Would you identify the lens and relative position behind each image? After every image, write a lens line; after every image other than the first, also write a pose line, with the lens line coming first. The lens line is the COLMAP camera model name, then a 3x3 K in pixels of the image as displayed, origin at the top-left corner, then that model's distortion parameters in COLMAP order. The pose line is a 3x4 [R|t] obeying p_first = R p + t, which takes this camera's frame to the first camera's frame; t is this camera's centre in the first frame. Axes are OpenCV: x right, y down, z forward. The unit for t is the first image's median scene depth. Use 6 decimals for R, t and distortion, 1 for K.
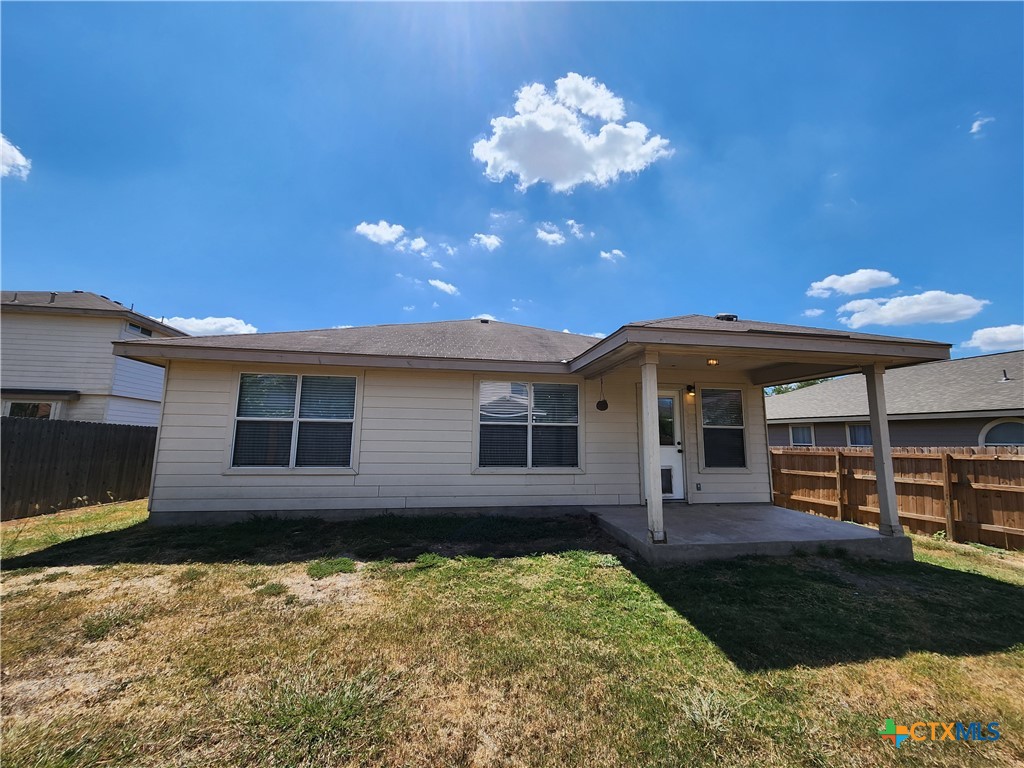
lens RADIAL K [[416.1, 0, 520.0], [0, 416.1, 378.0], [0, 0, 1]] dist [-0.000216, -0.001023]
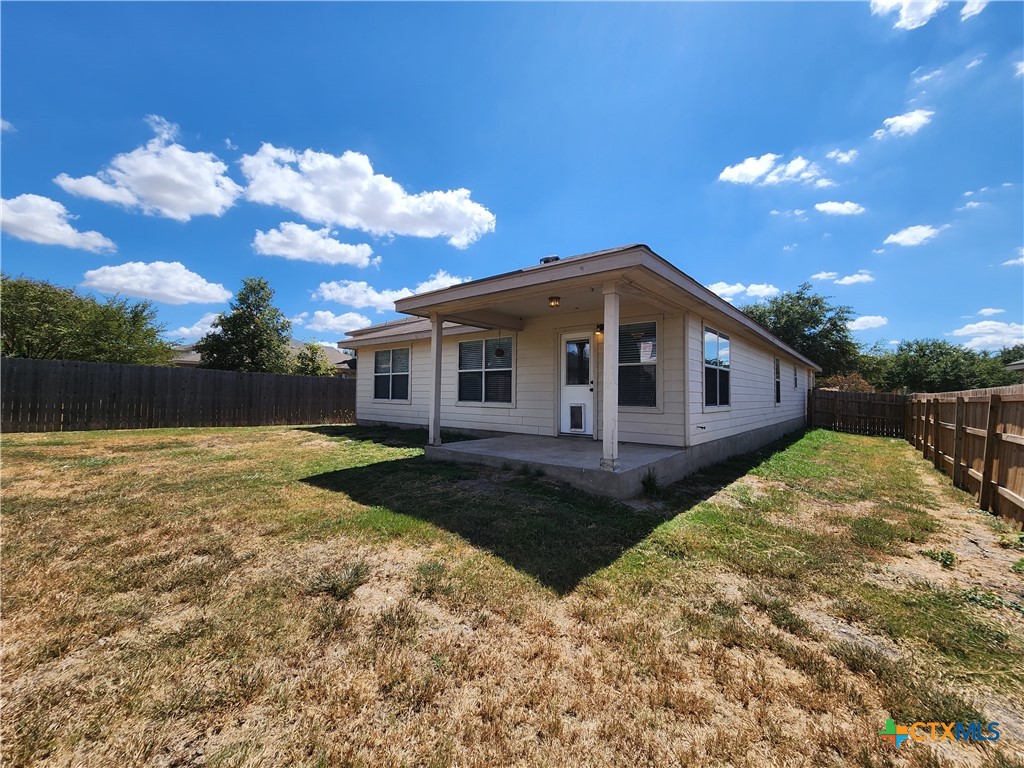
lens RADIAL K [[416.1, 0, 520.0], [0, 416.1, 378.0], [0, 0, 1]] dist [-0.000216, -0.001023]
pose [[0.656034, -0.034713, -0.753932, 1.115043], [0.105114, 0.993408, 0.045726, 0.085242], [0.747375, -0.109247, 0.655359, 0.203079]]
